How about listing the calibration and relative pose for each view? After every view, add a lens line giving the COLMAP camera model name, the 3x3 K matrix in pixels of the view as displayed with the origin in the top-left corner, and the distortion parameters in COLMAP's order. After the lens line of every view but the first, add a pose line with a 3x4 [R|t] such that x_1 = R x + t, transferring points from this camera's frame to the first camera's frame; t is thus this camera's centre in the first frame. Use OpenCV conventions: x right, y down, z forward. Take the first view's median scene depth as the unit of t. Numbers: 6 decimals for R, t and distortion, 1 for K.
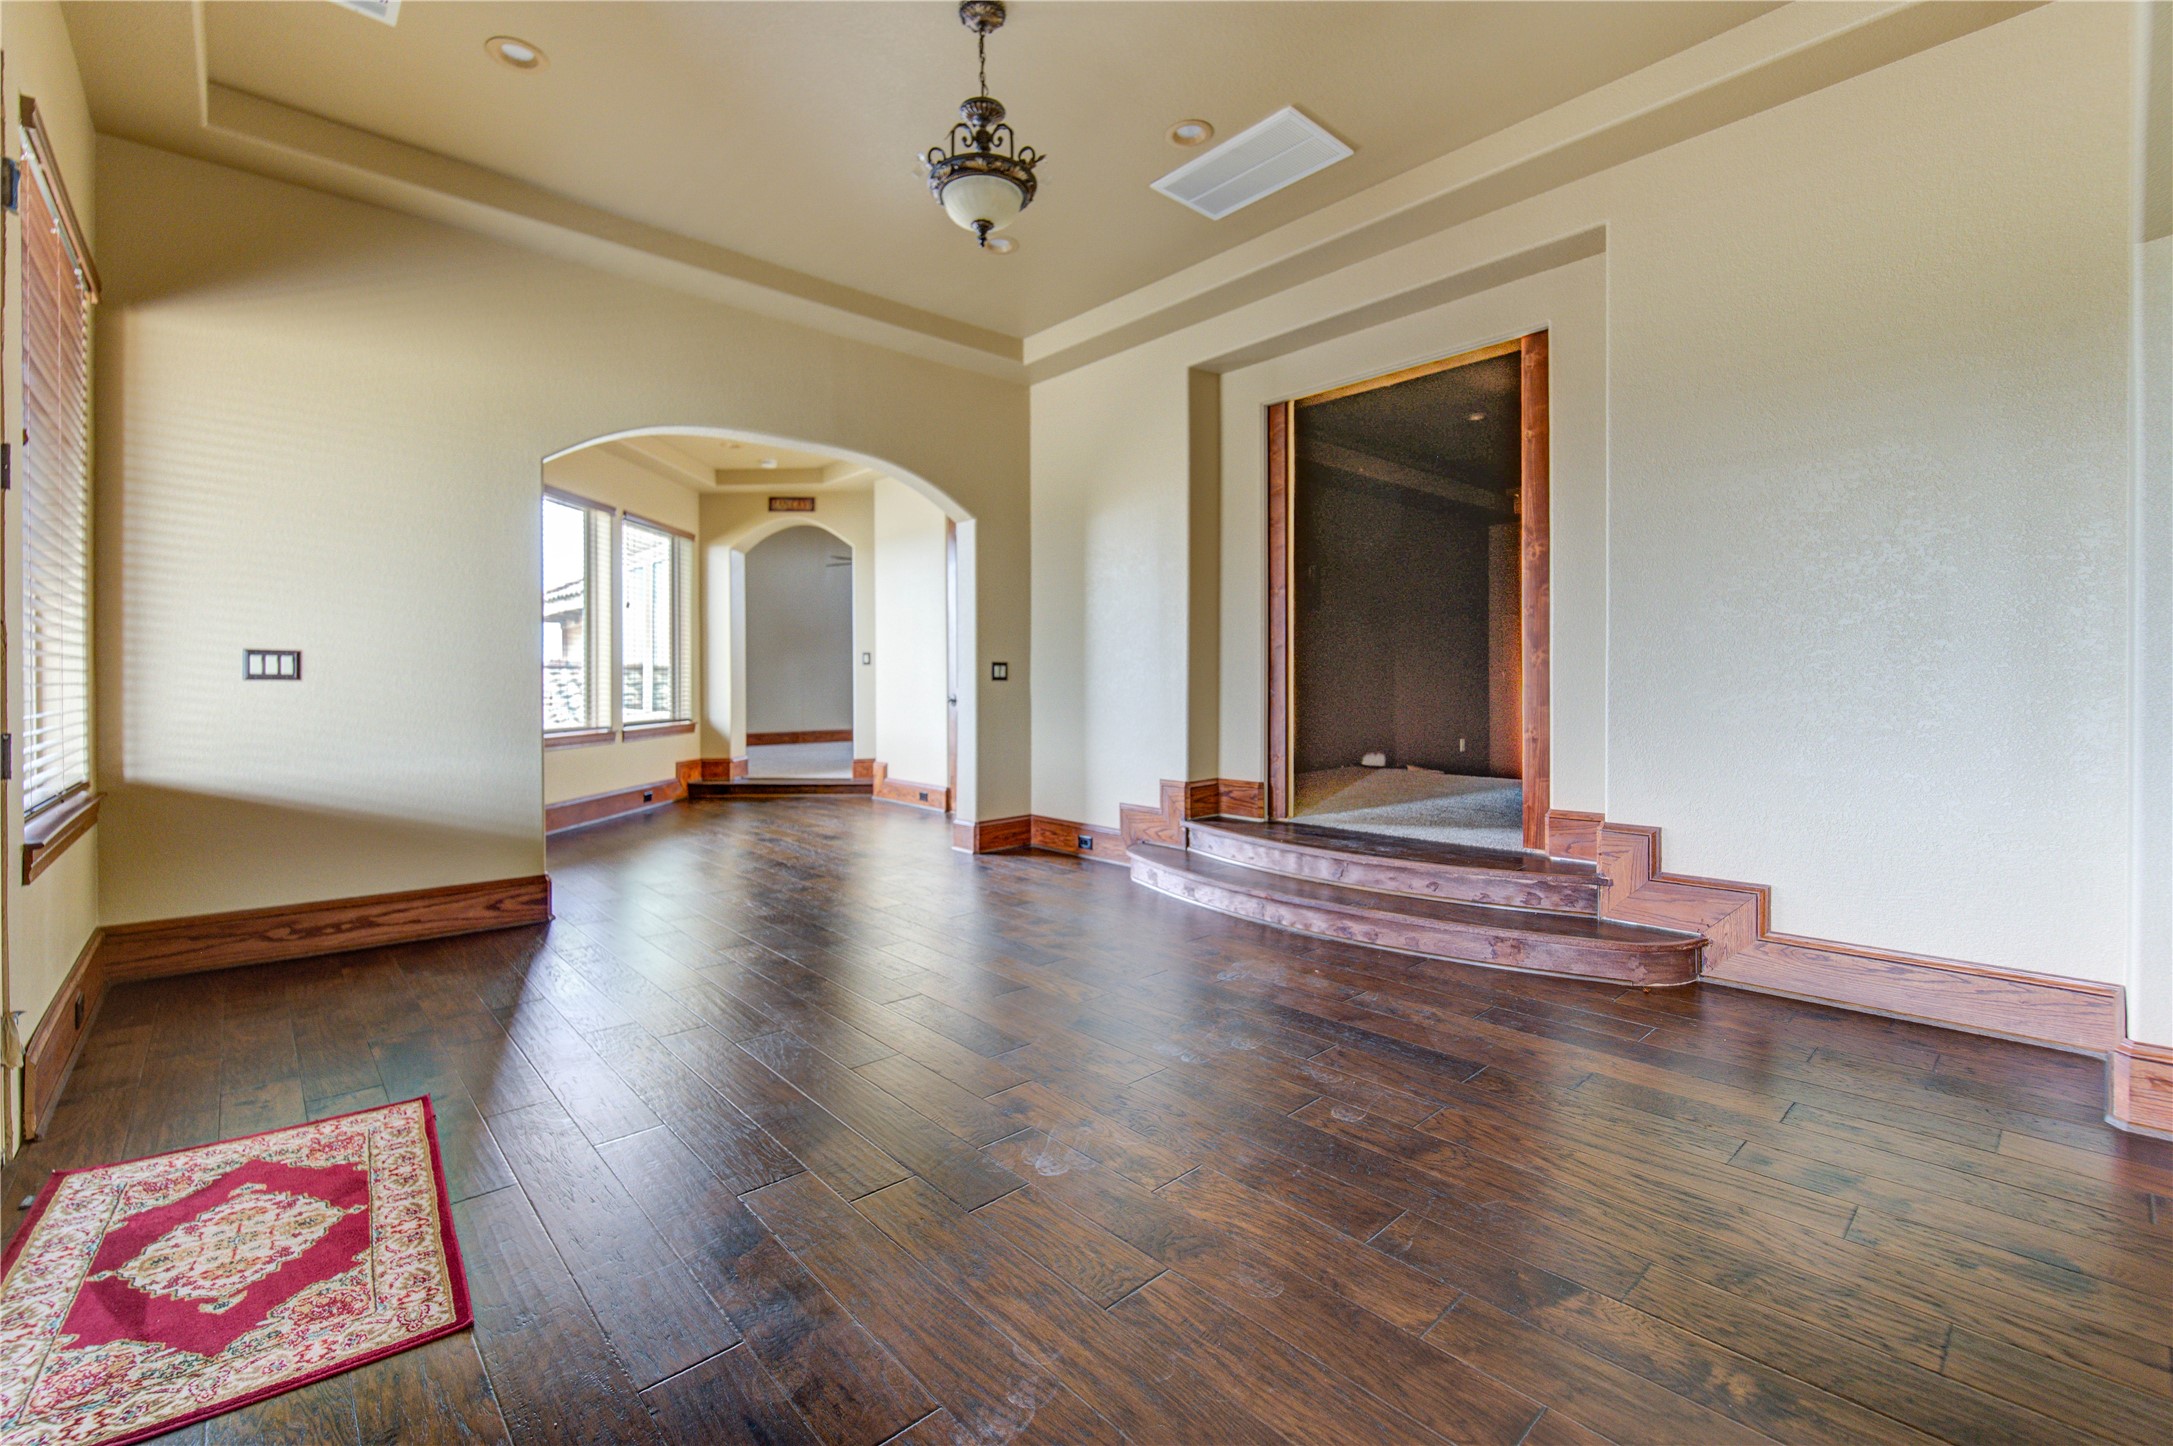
lens RADIAL K [[921.4, 0, 1077.7], [0, 921.4, 693.7], [0, 0, 1]] dist [-0.001126, 0.000099]
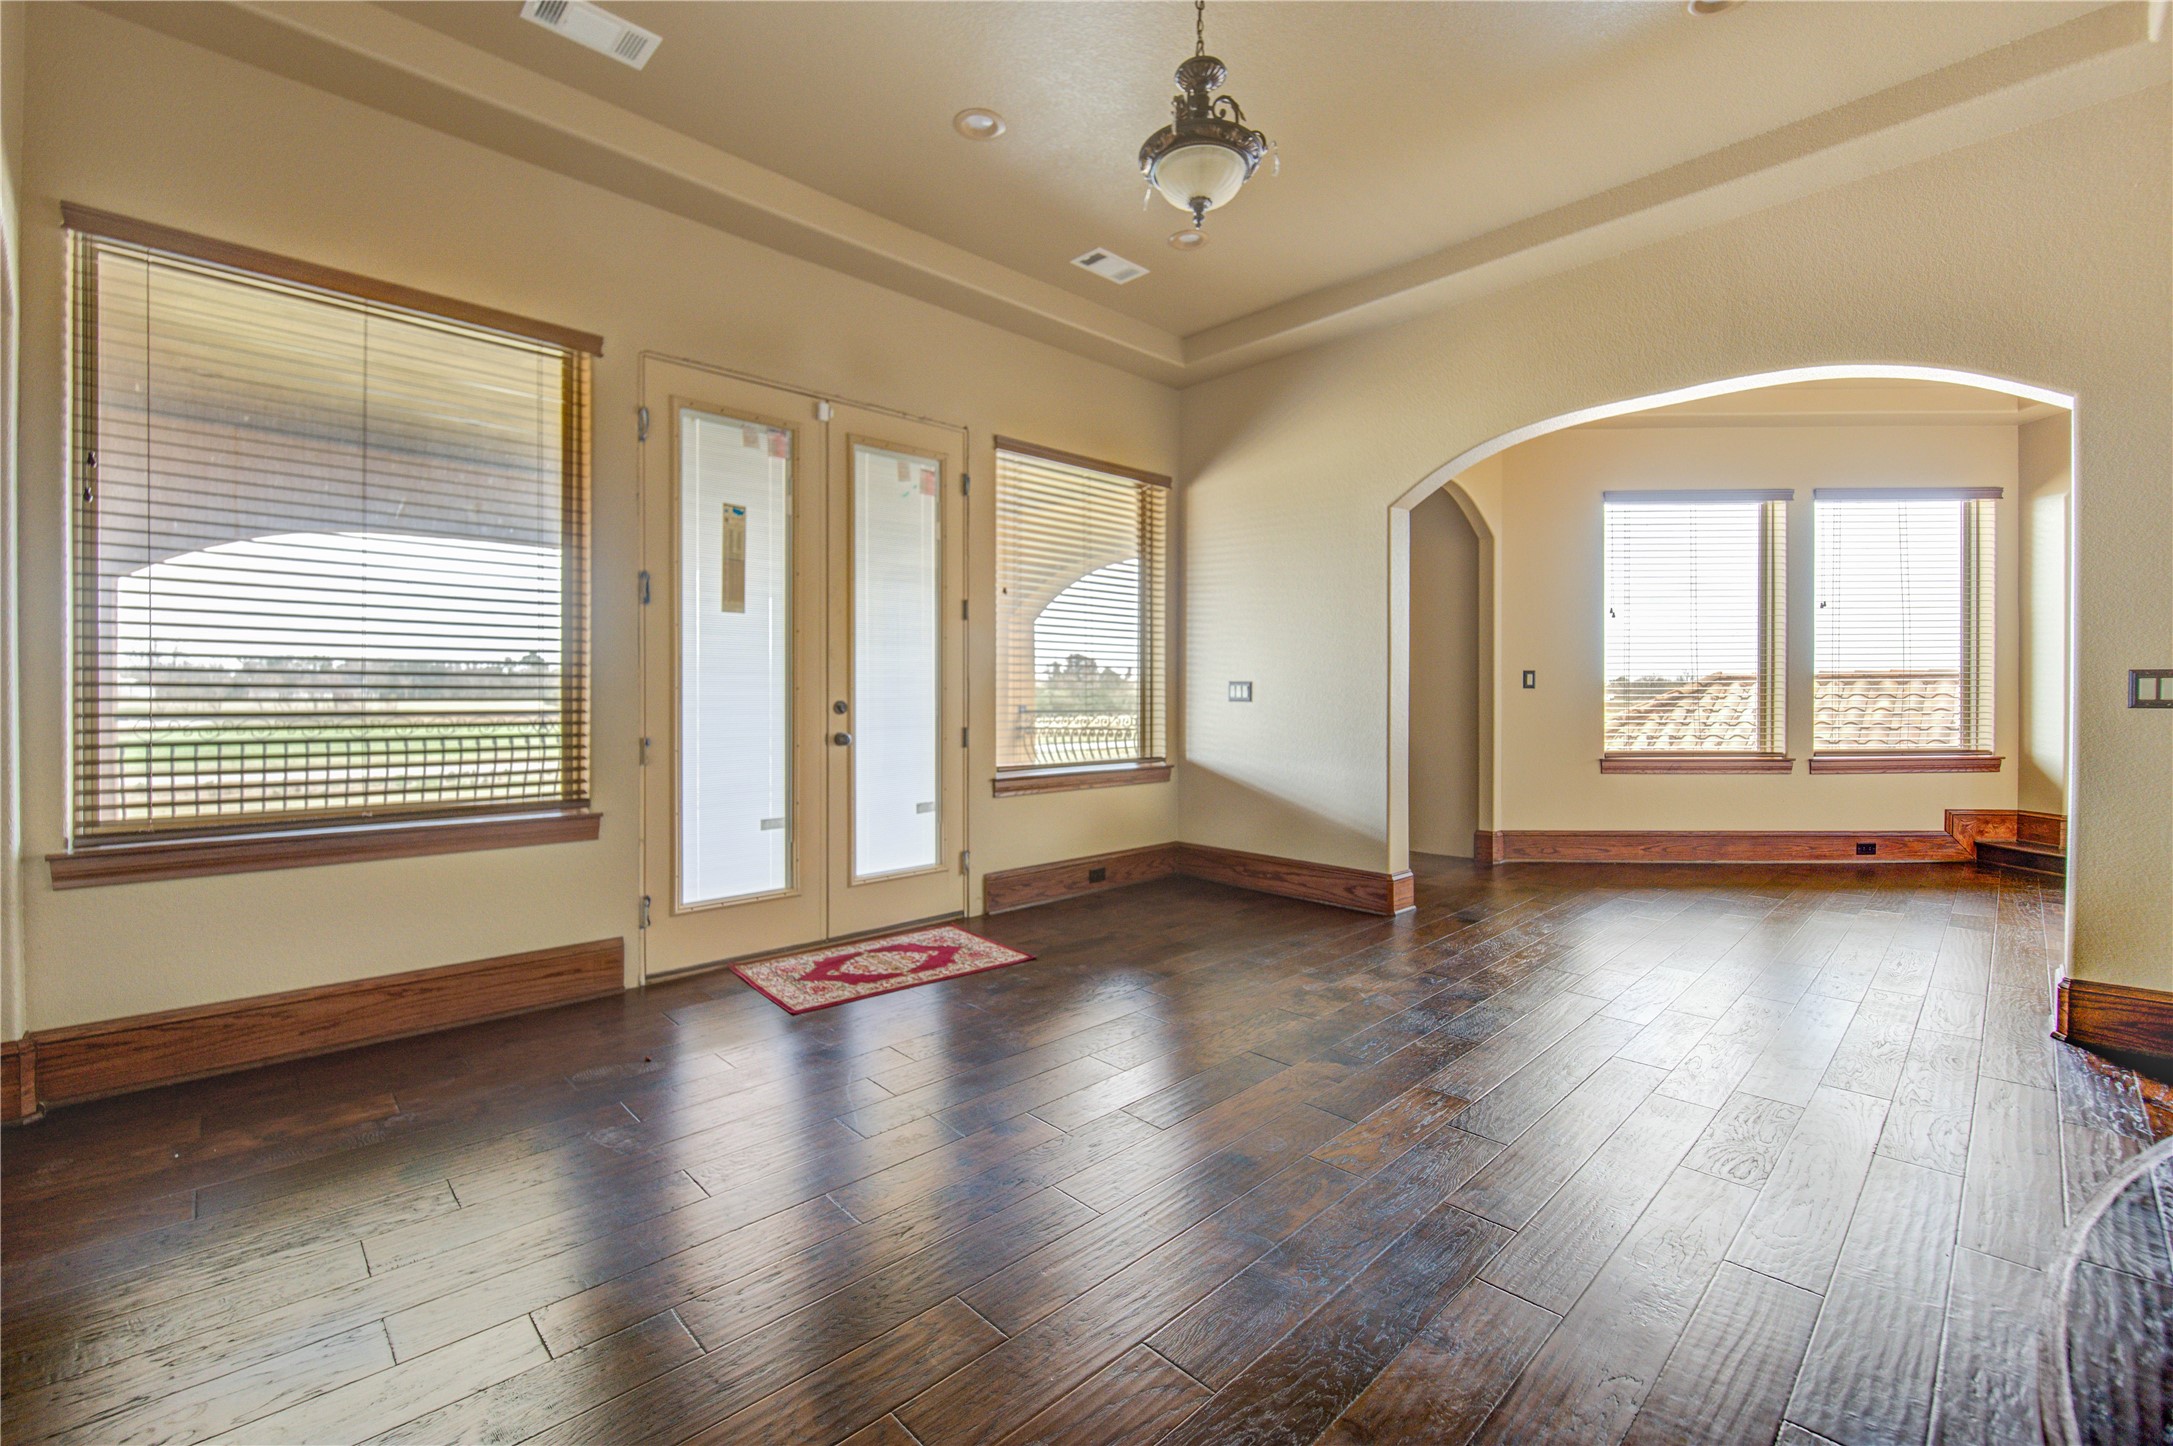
lens RADIAL K [[934.7, 0, 1086.5], [0, 934.7, 723.0], [0, 0, 1]] dist [-0.001421, -0.000102]
pose [[0.032478, 0.033153, -0.998922, 0.661408], [-0.009604, 0.999414, 0.032858, -0.028263], [0.999426, 0.008526, 0.032778, 0.706787]]
